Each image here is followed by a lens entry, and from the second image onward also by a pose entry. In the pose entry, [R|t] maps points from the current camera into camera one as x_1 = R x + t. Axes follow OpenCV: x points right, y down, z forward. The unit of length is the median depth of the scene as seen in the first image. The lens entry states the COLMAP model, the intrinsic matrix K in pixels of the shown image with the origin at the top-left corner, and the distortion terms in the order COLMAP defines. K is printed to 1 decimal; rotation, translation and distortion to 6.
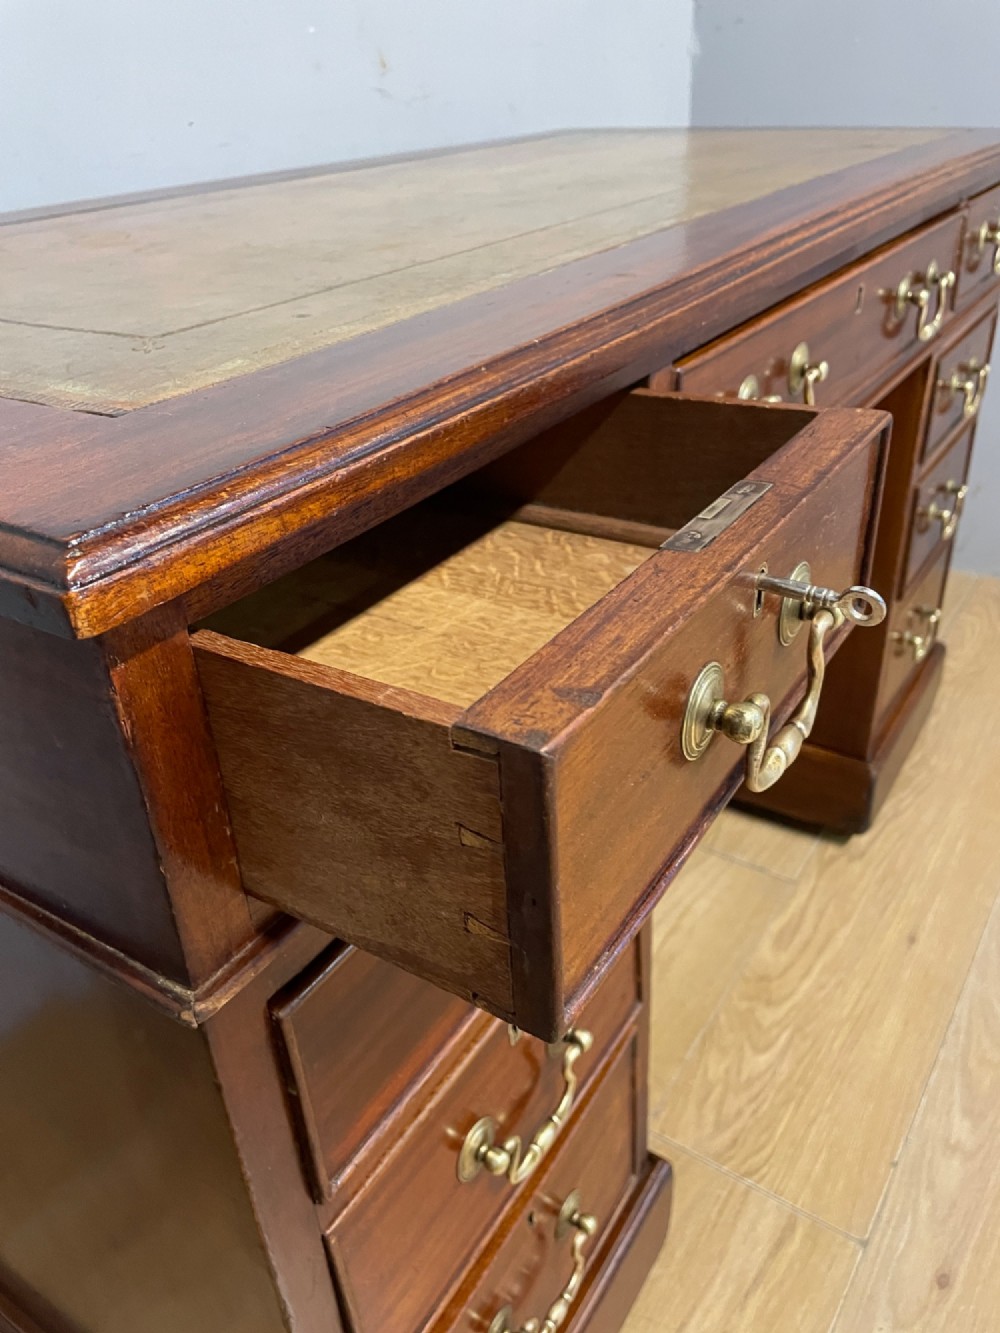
lens RADIAL K [[1015.3, 0, 494.8], [0, 1015.3, 665.0], [0, 0, 1]] dist [0.087369, -0.129490]
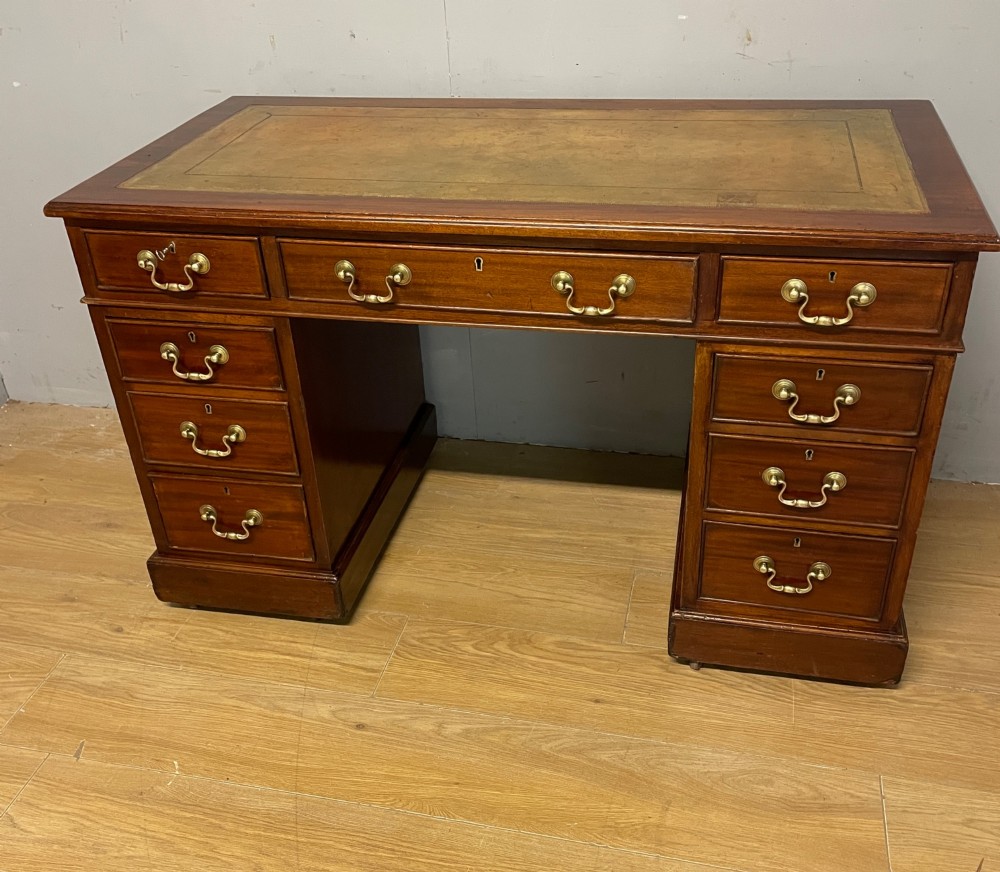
lens RADIAL K [[995.9, 0, 506.7], [0, 995.9, 455.8], [0, 0, 1]] dist [0.091307, -0.123437]
pose [[0.364261, 0.532260, -0.764208, 1.778210], [-0.447601, 0.819652, 0.357525, -0.665168], [0.816680, 0.211828, 0.536808, 0.073427]]
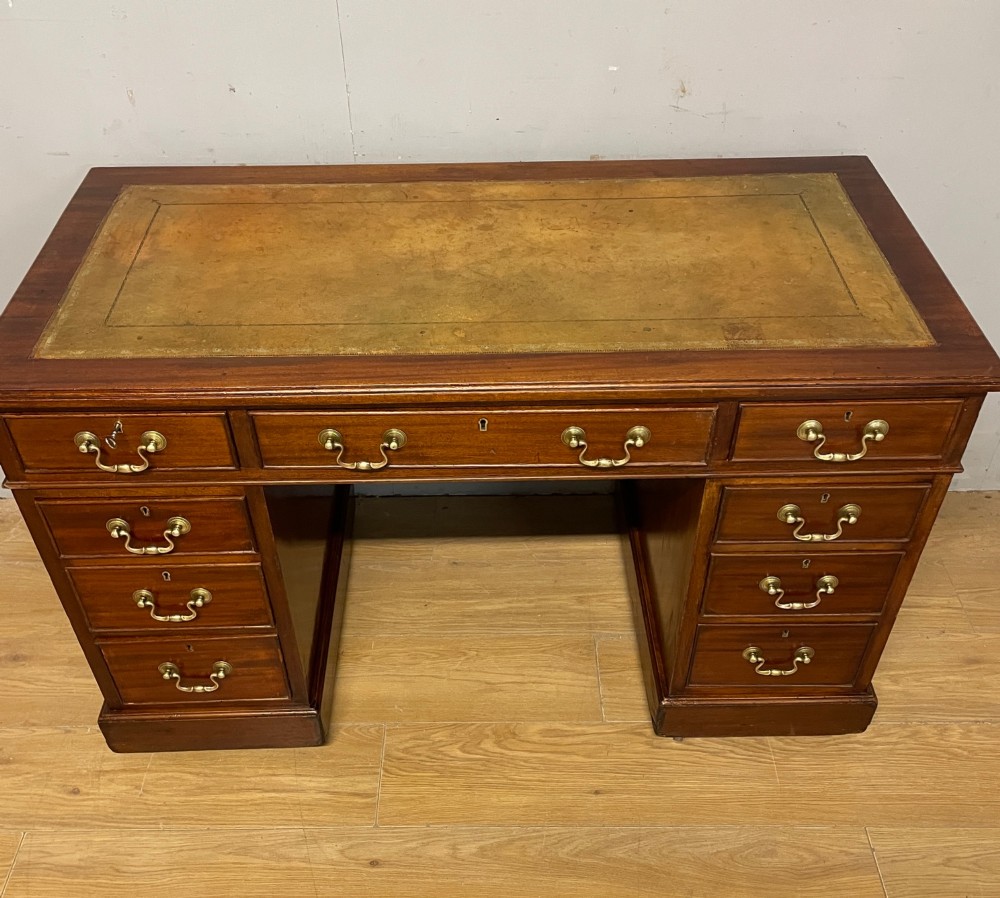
lens RADIAL K [[992.9, 0, 496.3], [0, 992.9, 527.0], [0, 0, 1]] dist [0.093215, -0.125553]
pose [[0.566078, 0.600910, -0.564325, 1.290036], [-0.433306, 0.799268, 0.416433, -0.835379], [0.701286, 0.008792, 0.712826, -0.222017]]
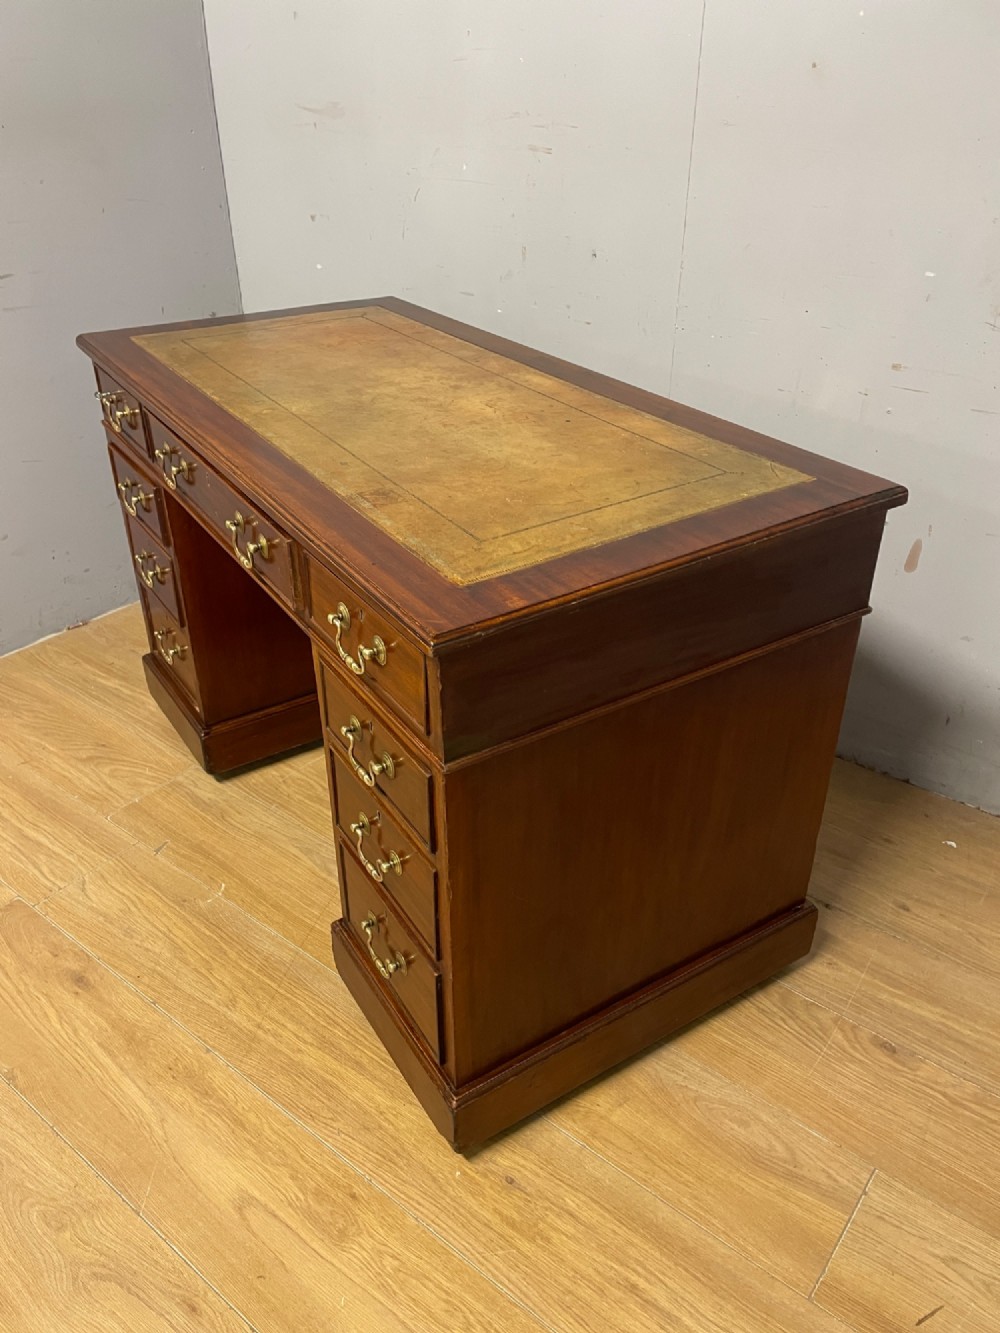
lens RADIAL K [[1002.6, 0, 502.4], [0, 1002.6, 672.8], [0, 0, 1]] dist [0.093512, -0.118958]
pose [[-0.406525, 0.520569, -0.750830, 1.544638], [-0.441508, 0.607545, 0.660273, -1.444374], [0.799880, 0.599914, -0.017147, 1.482243]]
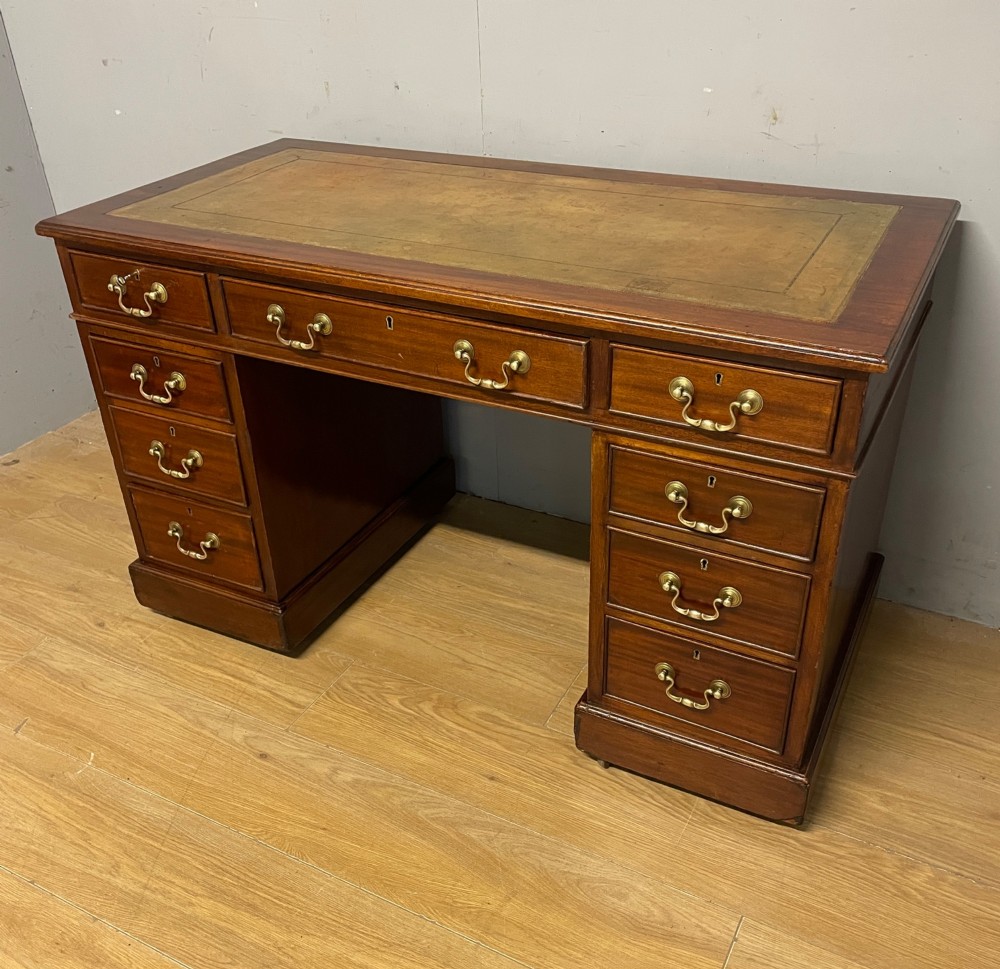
lens RADIAL K [[997.8, 0, 511.7], [0, 997.8, 524.6], [0, 0, 1]] dist [0.092410, -0.123703]
pose [[0.116318, 0.578595, -0.807278, 1.886017], [-0.483239, 0.743073, 0.462950, -0.934551], [0.867727, 0.336259, 0.366033, 0.543377]]
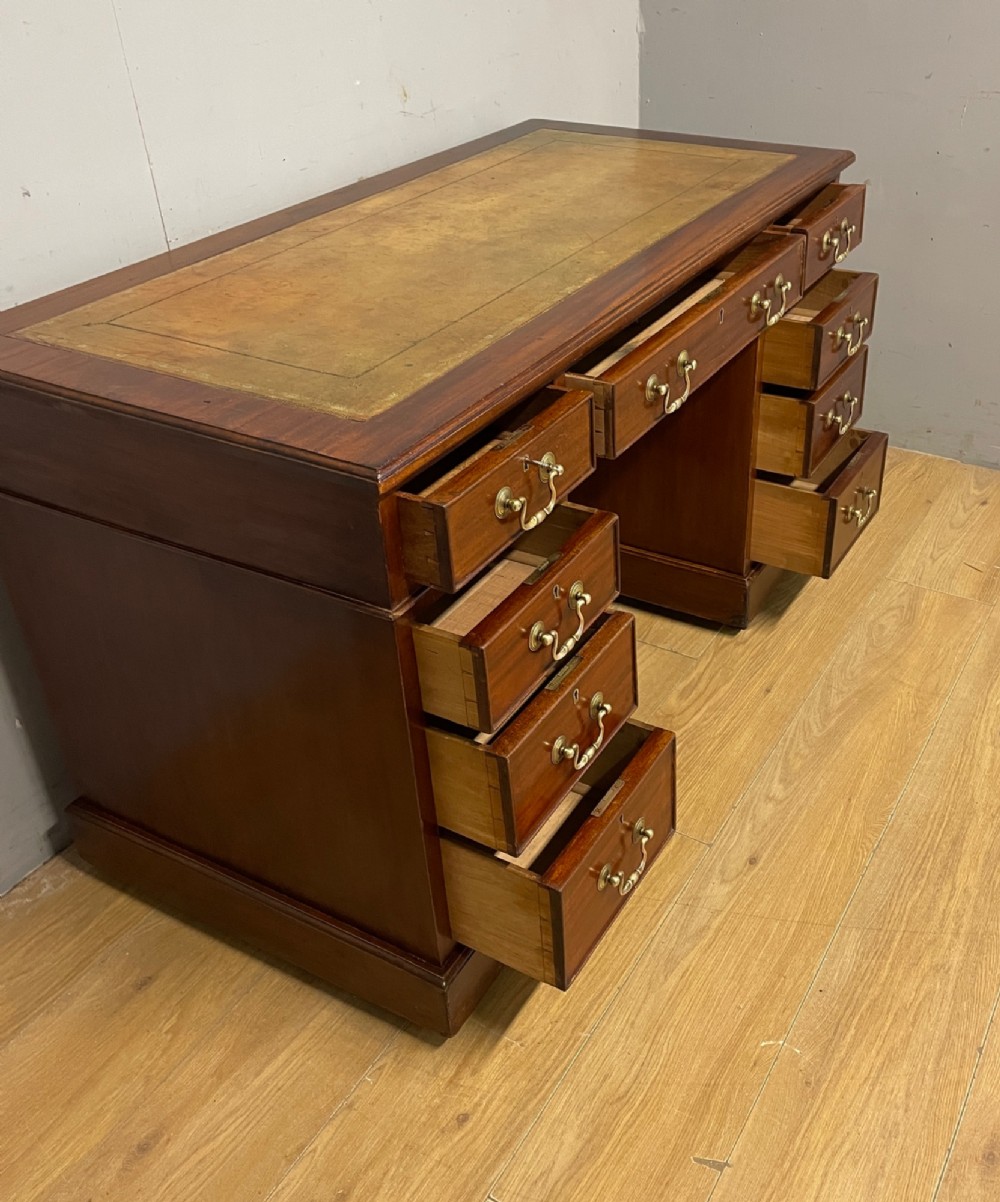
lens RADIAL K [[1134.9, 0, 570.2], [0, 1134.9, 559.1], [0, 0, 1]] dist [0.094744, -0.131580]
pose [[0.997516, -0.015648, 0.068676, 0.002755], [0.013720, 0.999501, 0.028447, 0.029313], [-0.069087, -0.027434, 0.997233, -0.917139]]
